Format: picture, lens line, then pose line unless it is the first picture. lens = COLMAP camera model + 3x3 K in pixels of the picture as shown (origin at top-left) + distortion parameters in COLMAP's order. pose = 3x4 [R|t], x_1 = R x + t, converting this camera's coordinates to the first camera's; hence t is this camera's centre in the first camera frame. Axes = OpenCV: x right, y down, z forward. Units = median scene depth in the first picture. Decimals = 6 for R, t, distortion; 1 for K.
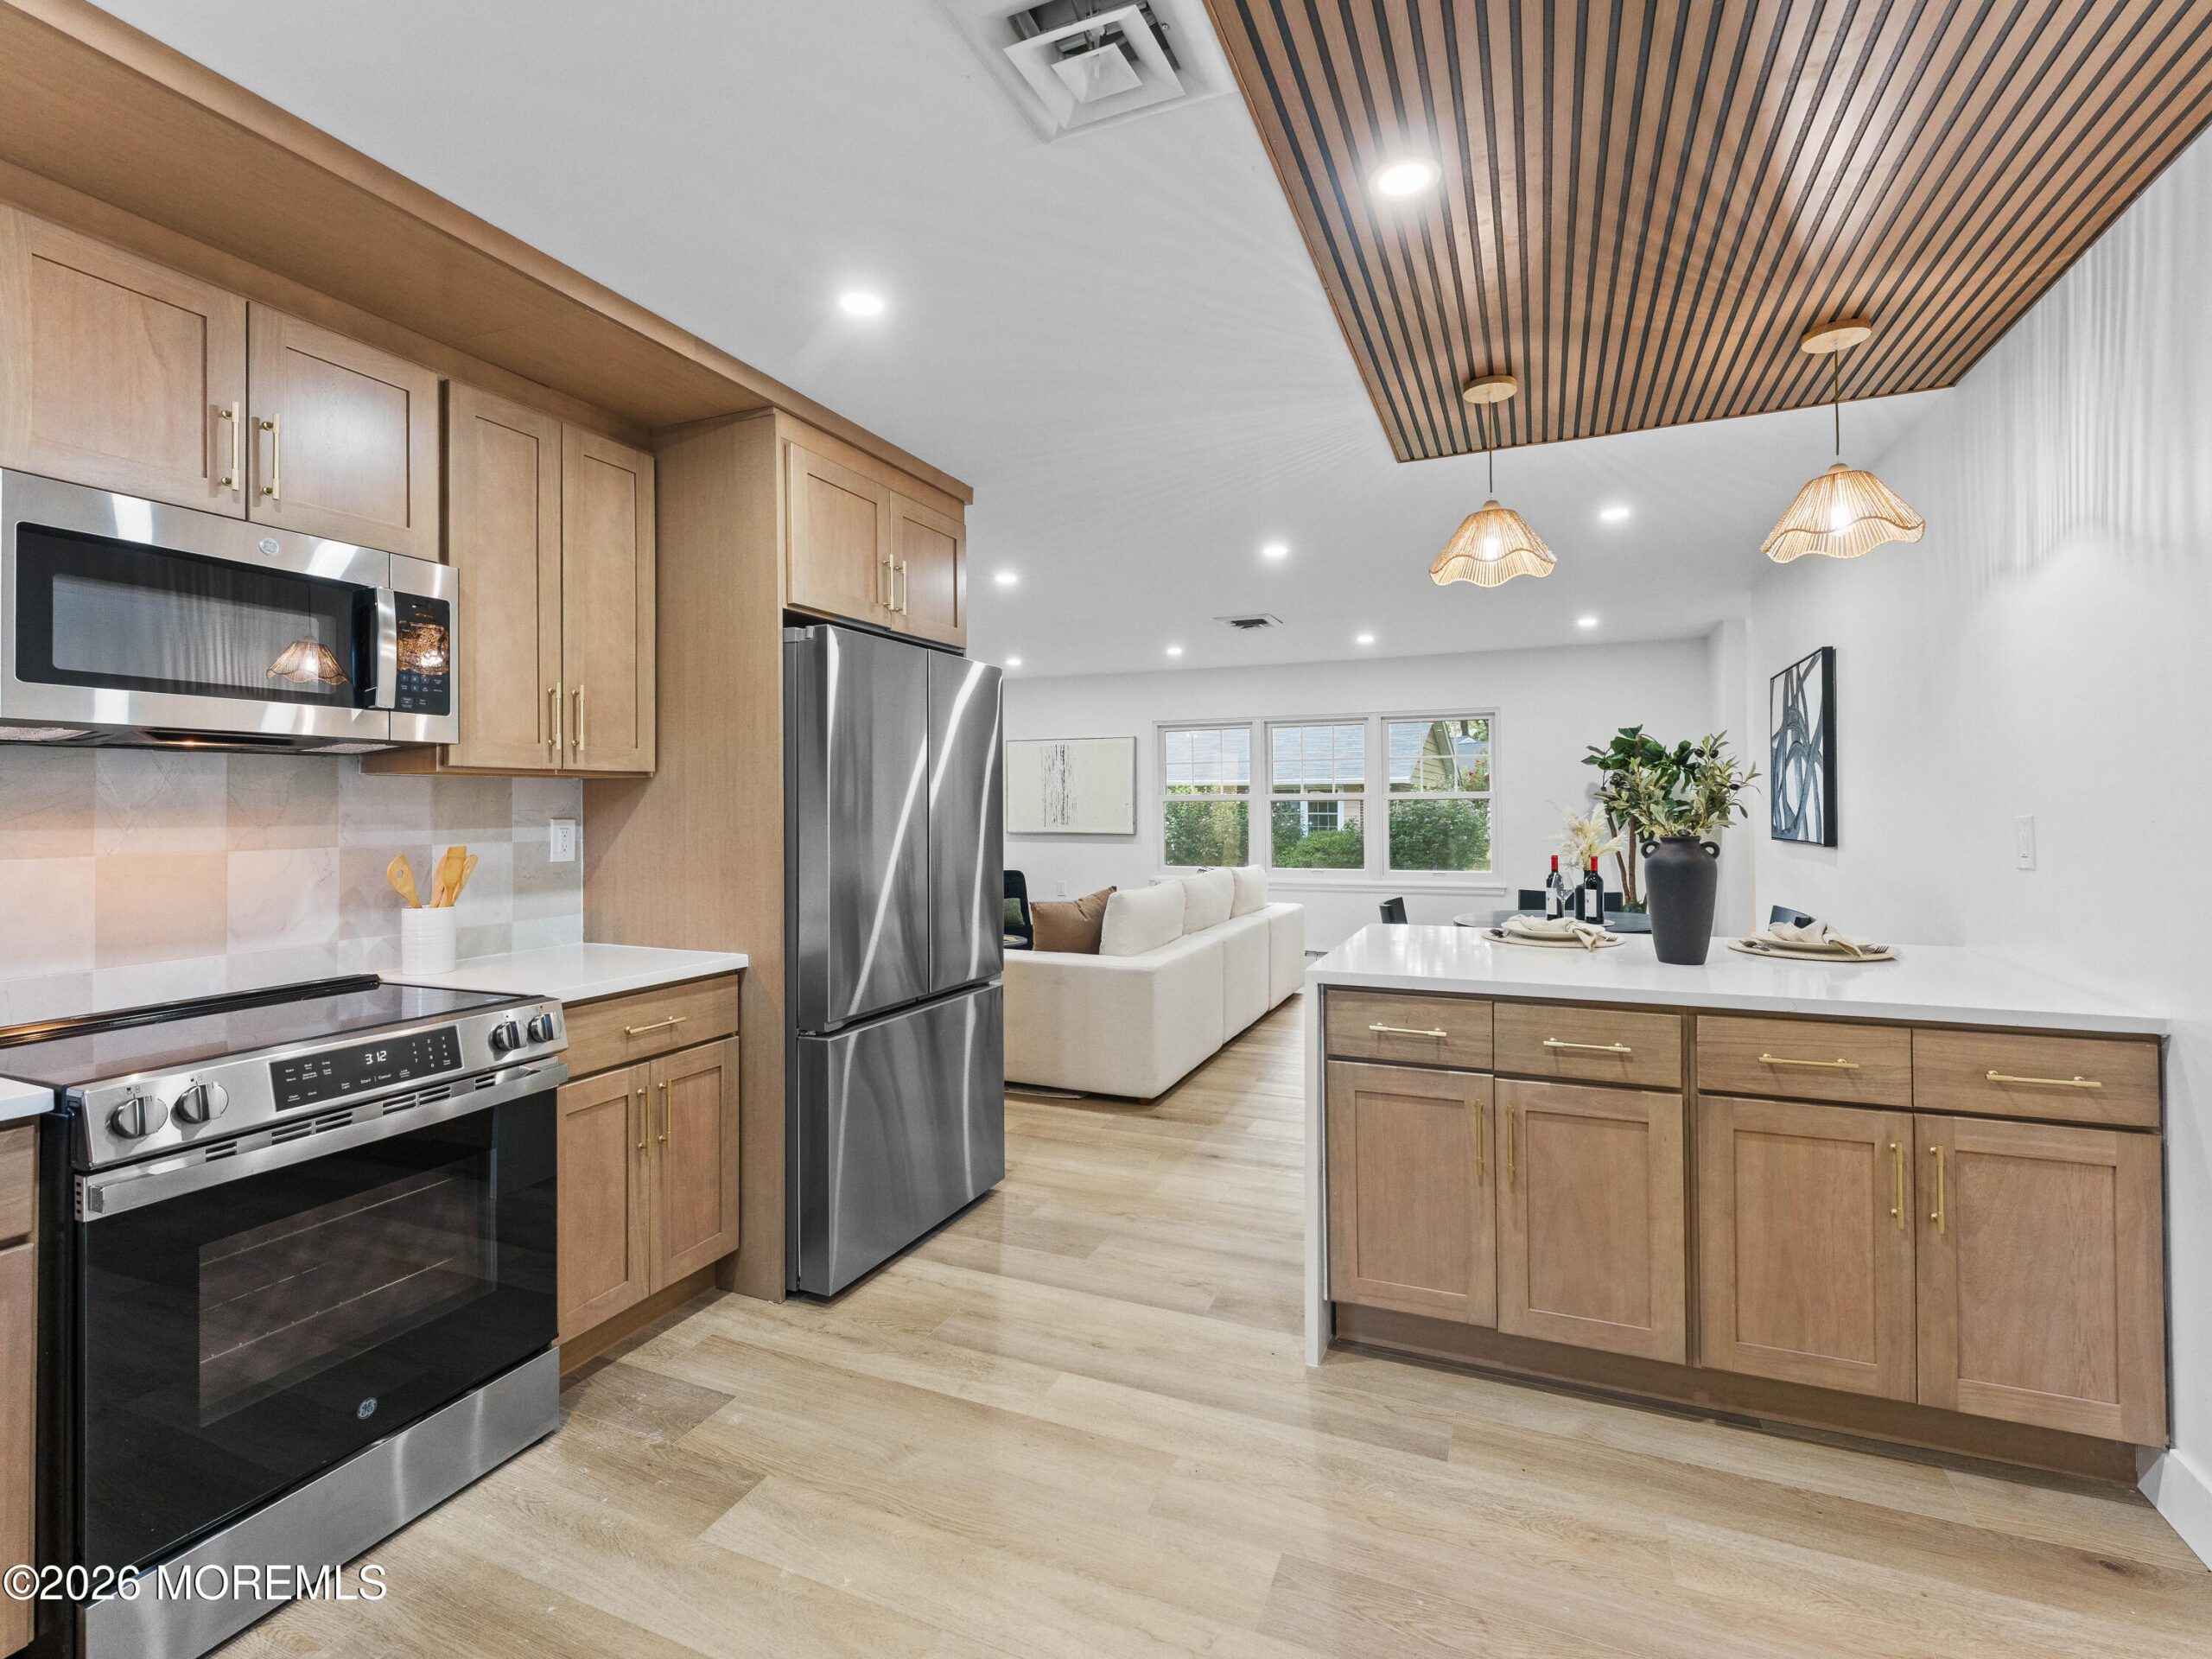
lens RADIAL K [[1010.3, 0, 1086.1], [0, 1010.3, 812.5], [0, 0, 1]] dist [-0.002957, 0.000744]
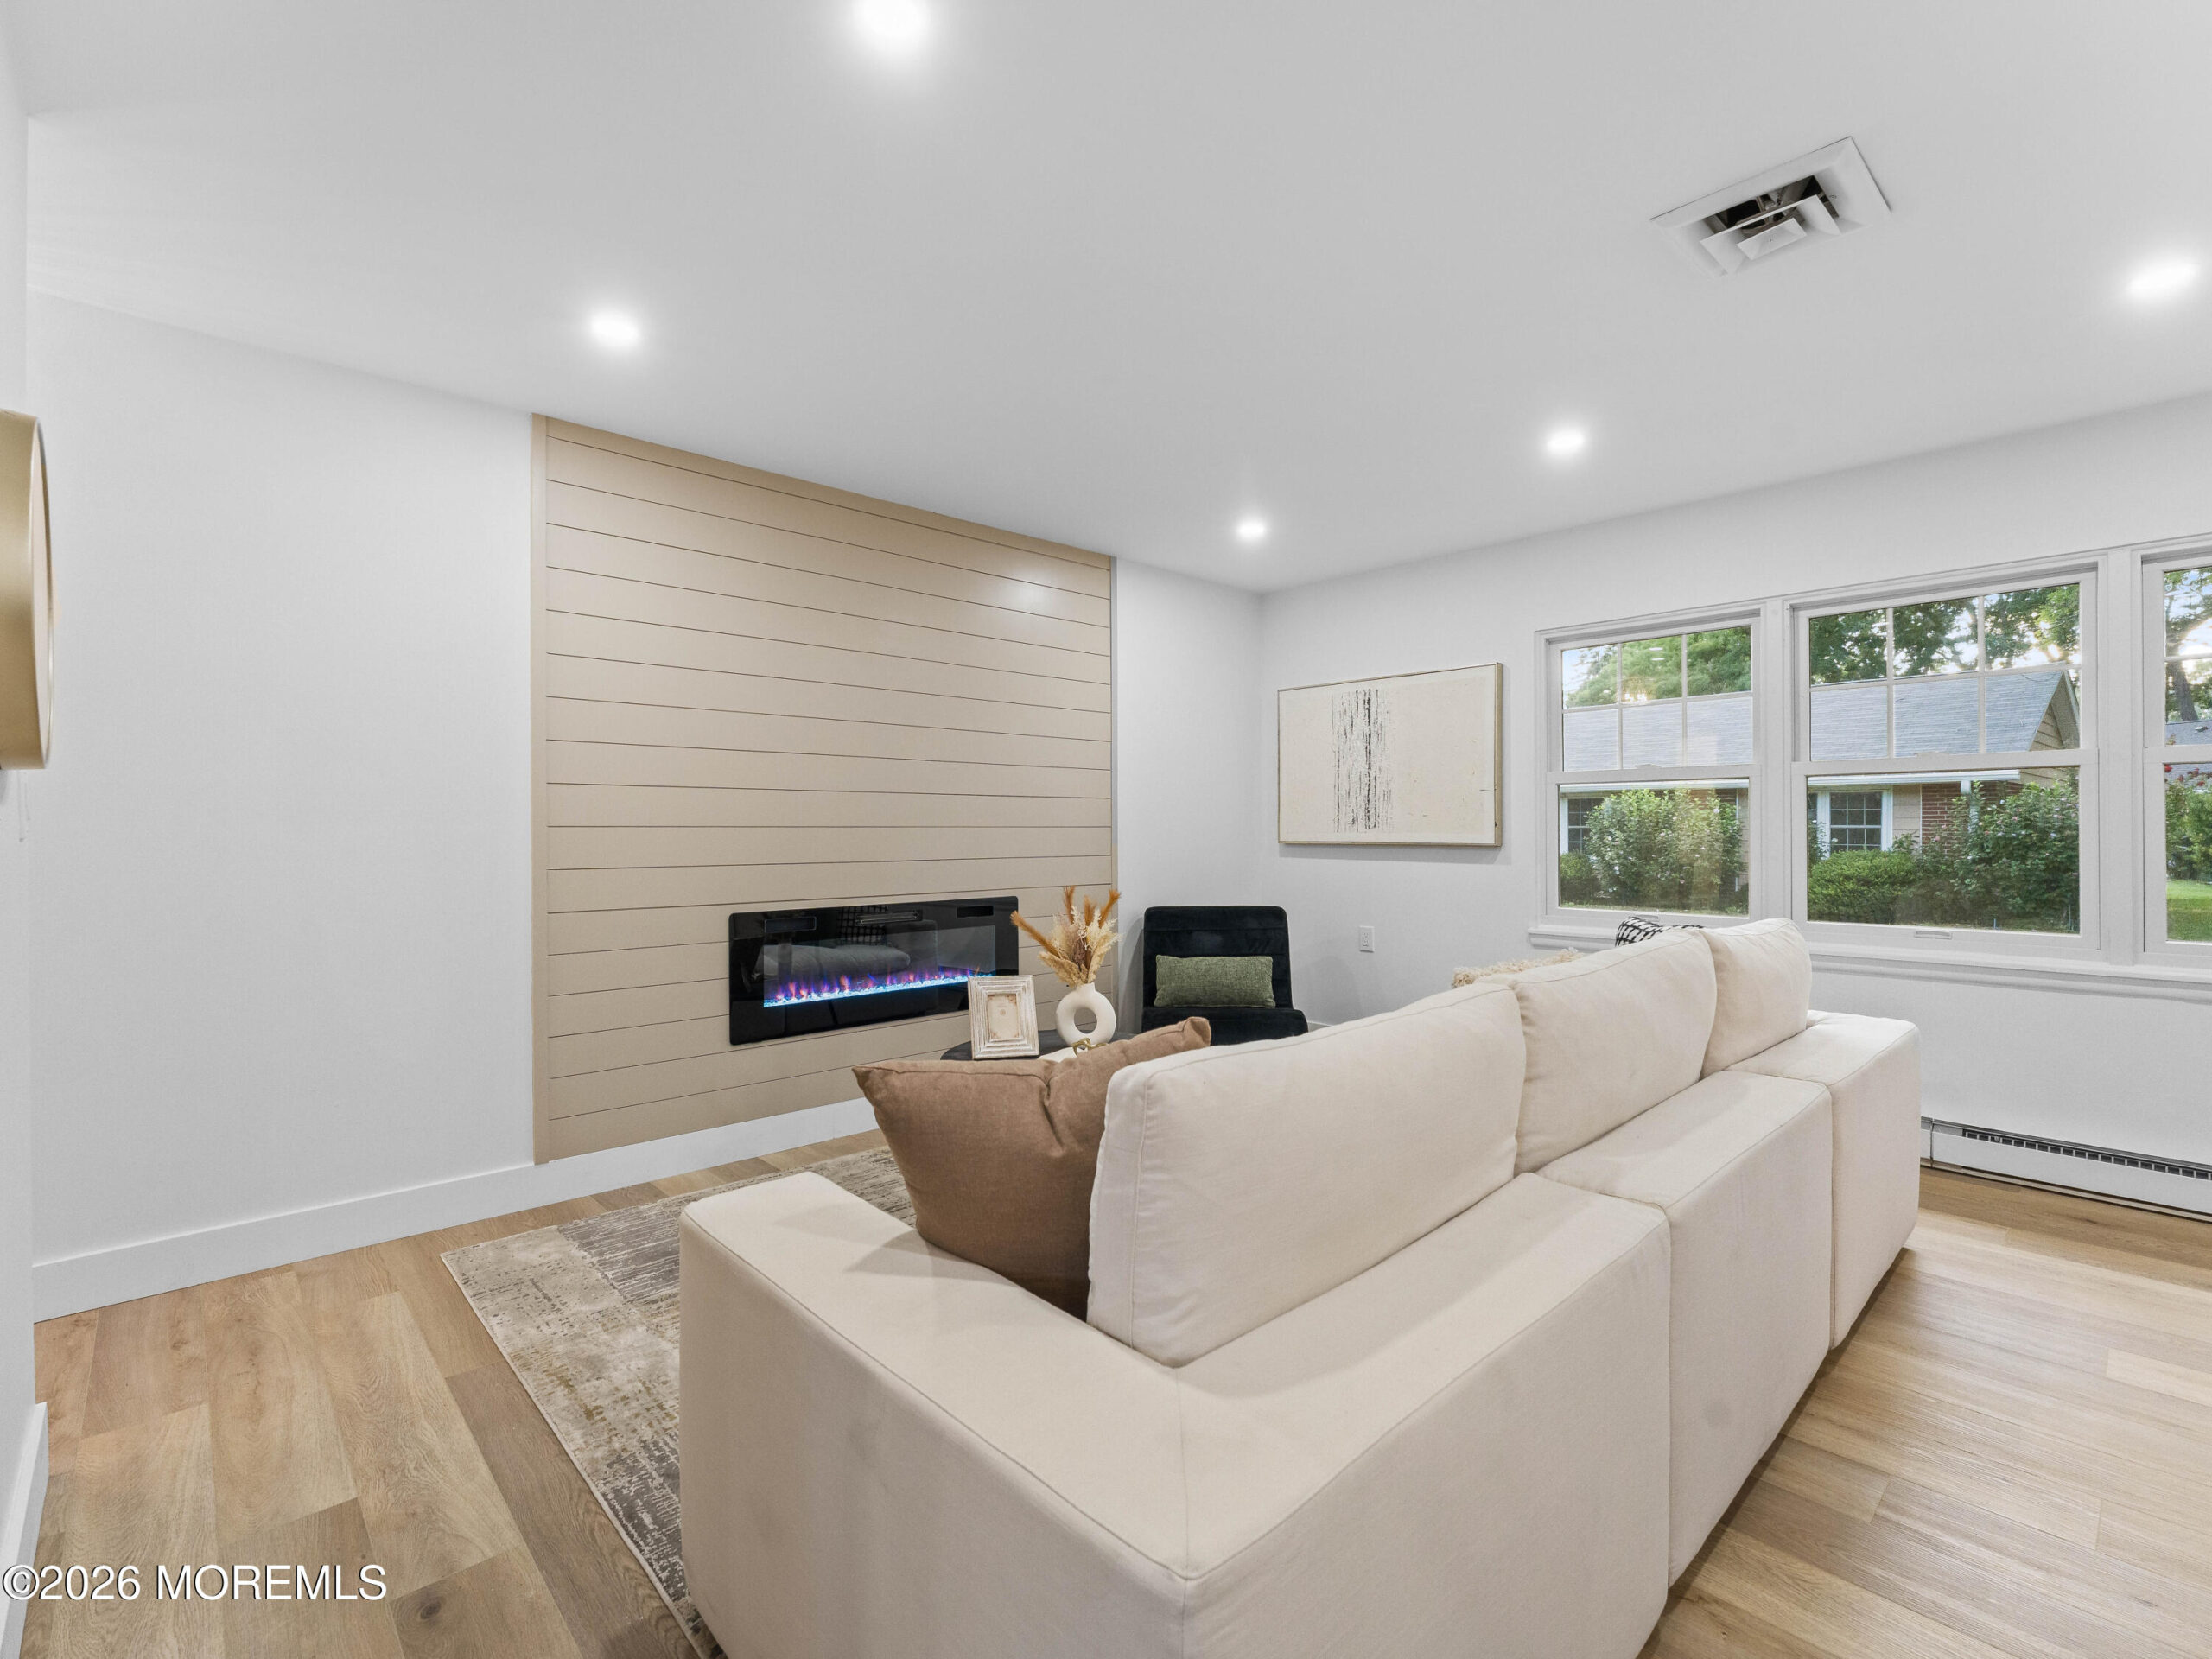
lens RADIAL K [[1010.3, 0, 1101.6], [0, 1010.3, 823.8], [0, 0, 1]] dist [-0.002957, 0.000744]
pose [[0.922590, 0.001300, -0.385779, 0.070662], [-0.003610, 0.999980, -0.005263, 0.015398], [0.385764, 0.006248, 0.922576, 0.492059]]
